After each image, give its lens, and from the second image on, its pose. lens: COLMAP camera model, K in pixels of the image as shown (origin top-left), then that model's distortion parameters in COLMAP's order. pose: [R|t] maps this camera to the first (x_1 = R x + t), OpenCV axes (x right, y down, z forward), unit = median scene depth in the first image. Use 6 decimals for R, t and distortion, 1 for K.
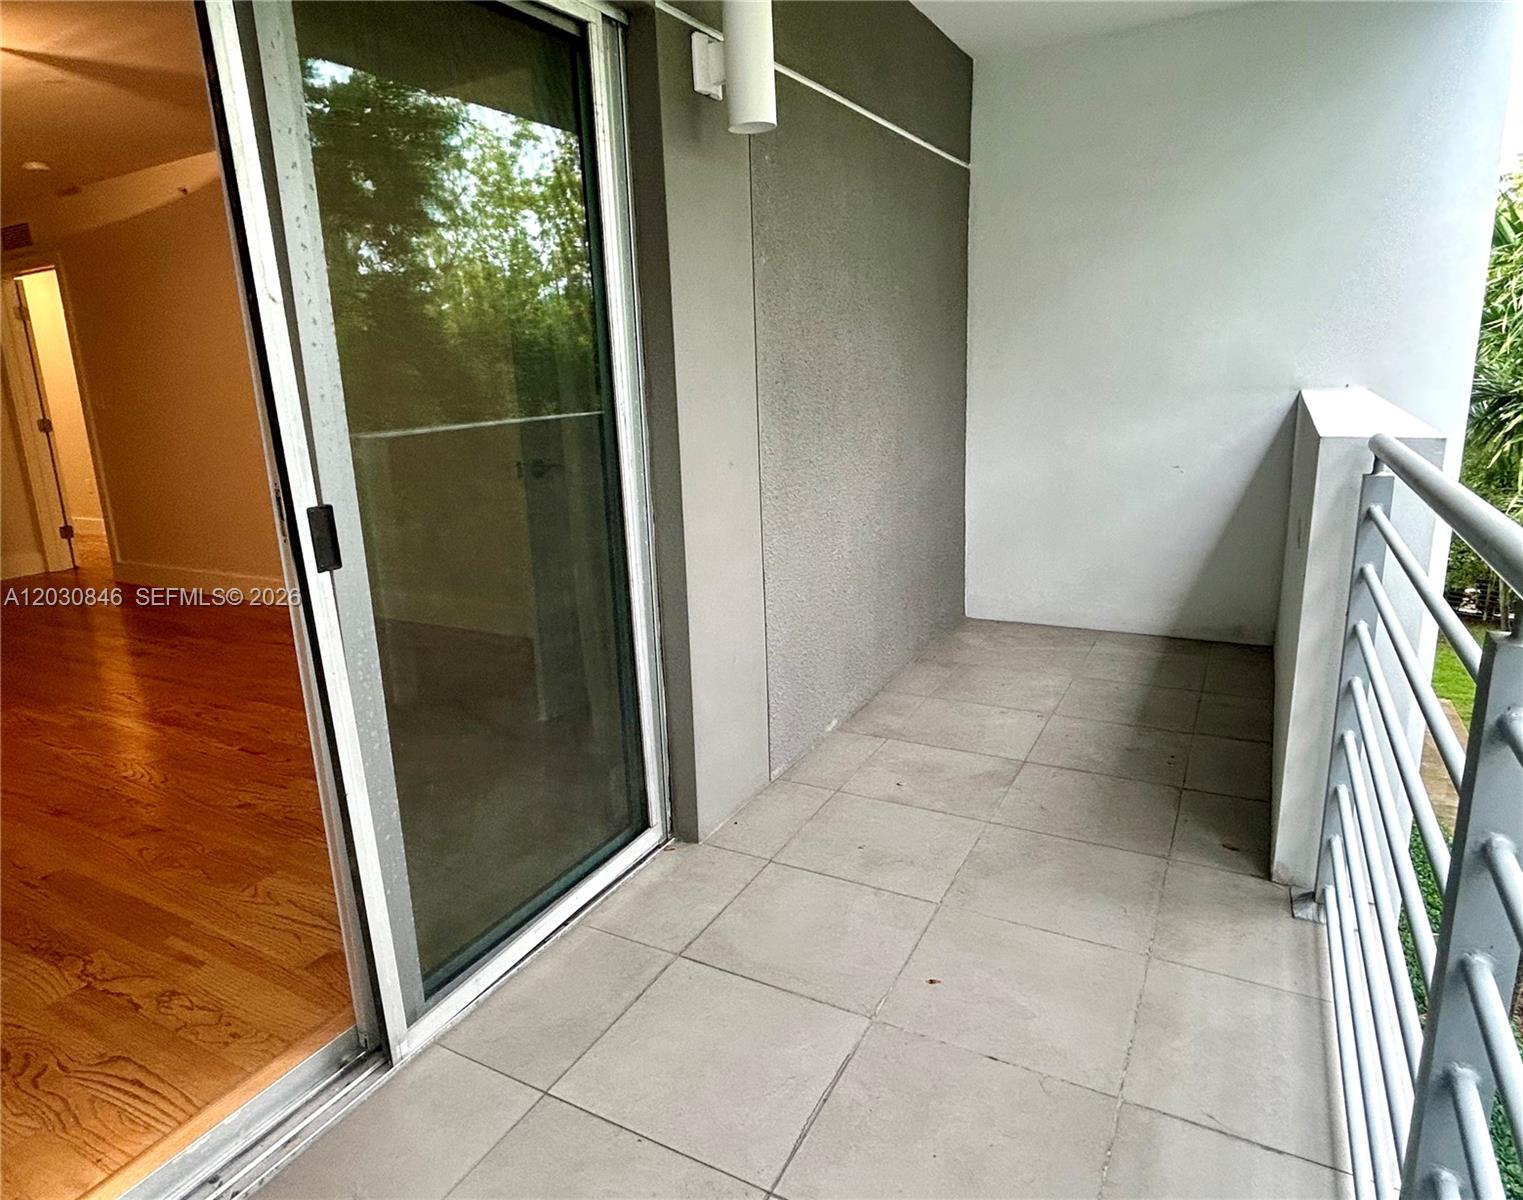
lens RADIAL K [[937.9, 0, 755.2], [0, 937.9, 604.9], [0, 0, 1]] dist [-0.018474, 0.000262]
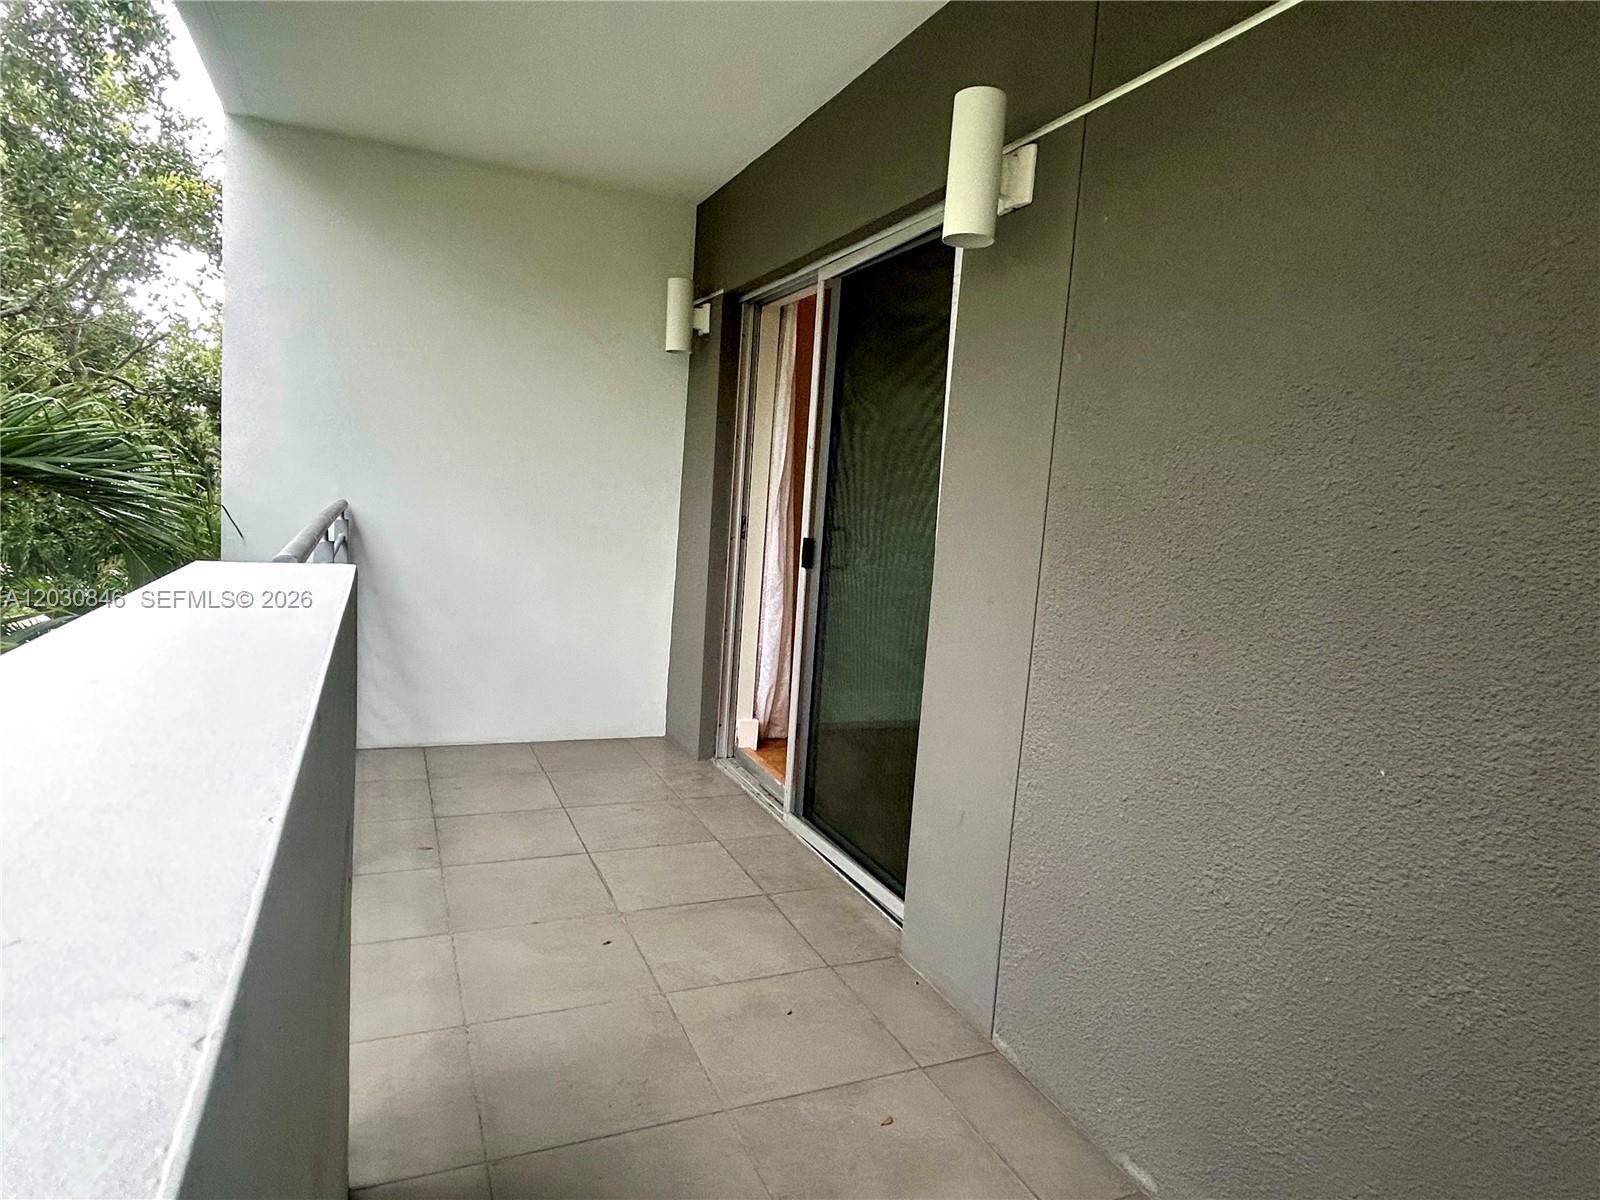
lens RADIAL K [[941.8, 0, 796.9], [0, 941.8, 599.9], [0, 0, 1]] dist [-0.002206, -0.000169]
pose [[-0.604049, 0.112522, -0.788964, 0.892795], [-0.248483, 0.914040, 0.320605, -0.462478], [0.757219, 0.389705, -0.524165, 1.499954]]
